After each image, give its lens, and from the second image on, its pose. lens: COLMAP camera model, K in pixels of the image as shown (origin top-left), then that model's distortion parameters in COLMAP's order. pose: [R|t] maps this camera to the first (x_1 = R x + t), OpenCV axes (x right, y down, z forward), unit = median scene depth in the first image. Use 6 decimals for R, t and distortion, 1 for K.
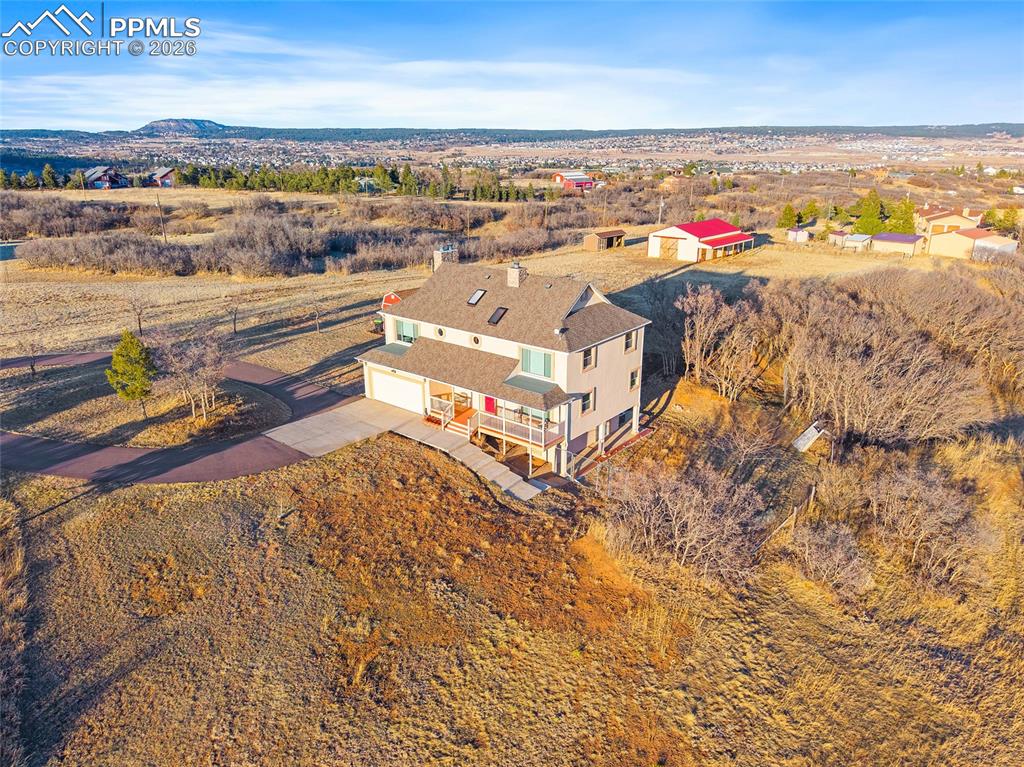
lens RADIAL K [[696.6, 0, 509.7], [0, 696.6, 378.7], [0, 0, 1]] dist [0.007561, -0.007348]
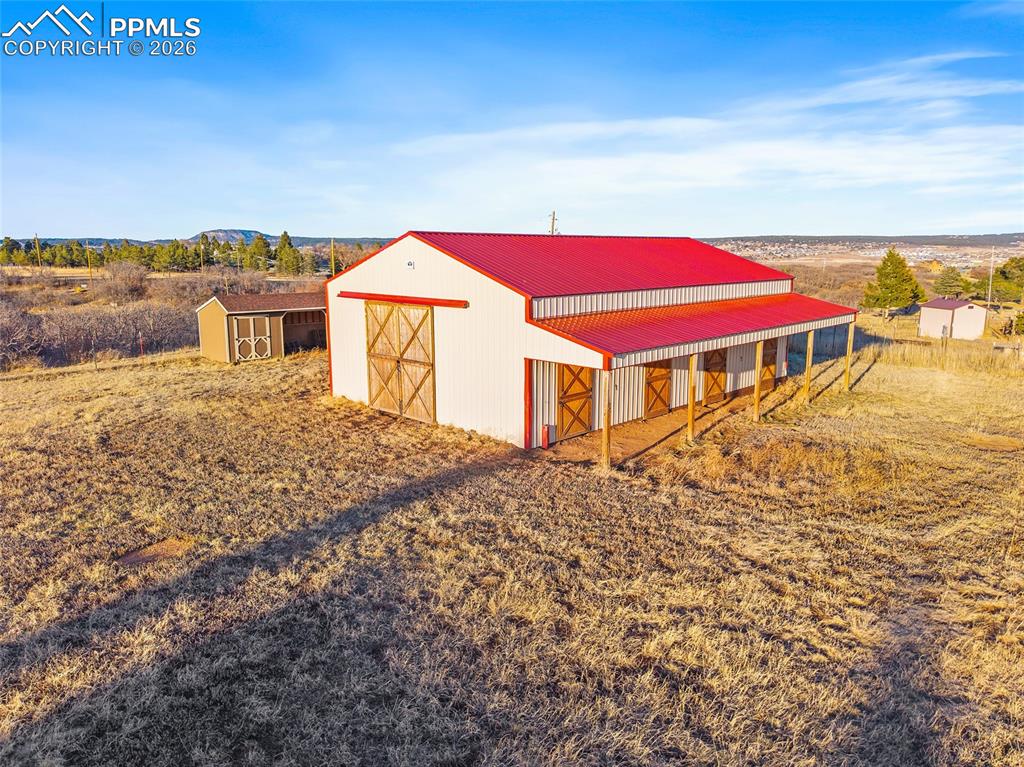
lens RADIAL K [[696.6, 0, 509.7], [0, 696.6, 378.7], [0, 0, 1]] dist [0.007561, -0.007348]
pose [[0.999225, 0.009185, -0.038272, 0.729082], [-0.014622, 0.989423, -0.144321, -0.430982], [0.036541, 0.144769, 0.988790, 2.272317]]
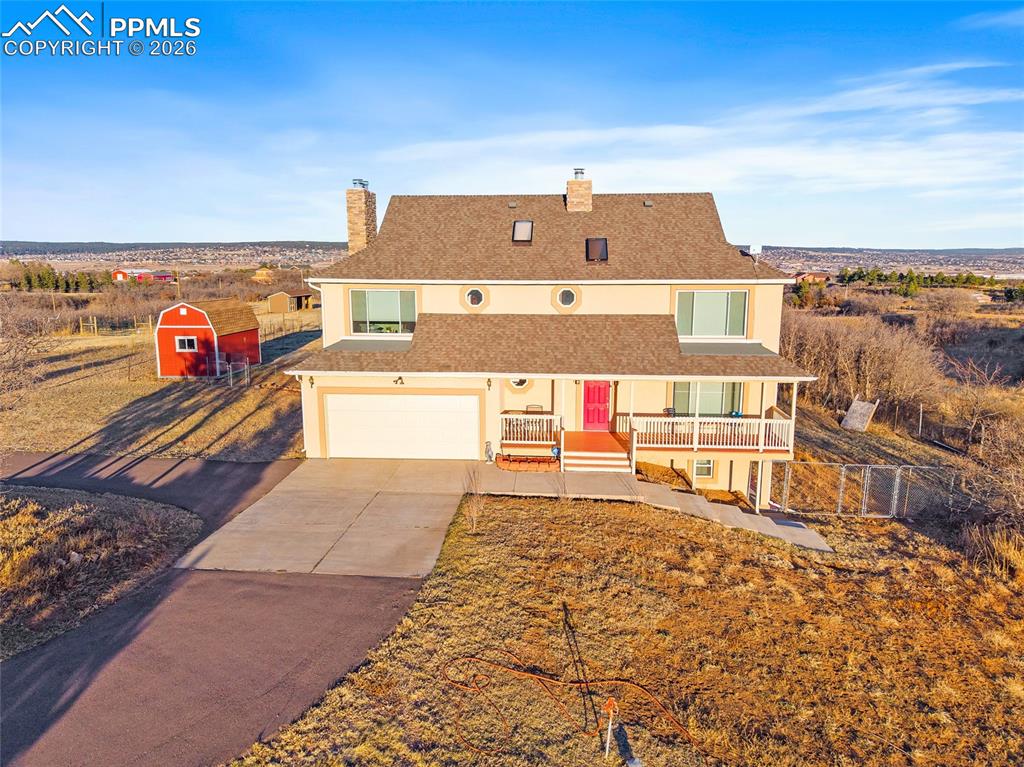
lens RADIAL K [[696.6, 0, 509.7], [0, 696.6, 378.7], [0, 0, 1]] dist [0.007561, -0.007348]
pose [[0.815554, -0.100713, 0.569850, -0.414410], [0.186228, 0.978031, -0.093672, 0.050994], [-0.547897, 0.182517, 0.816392, 0.625896]]
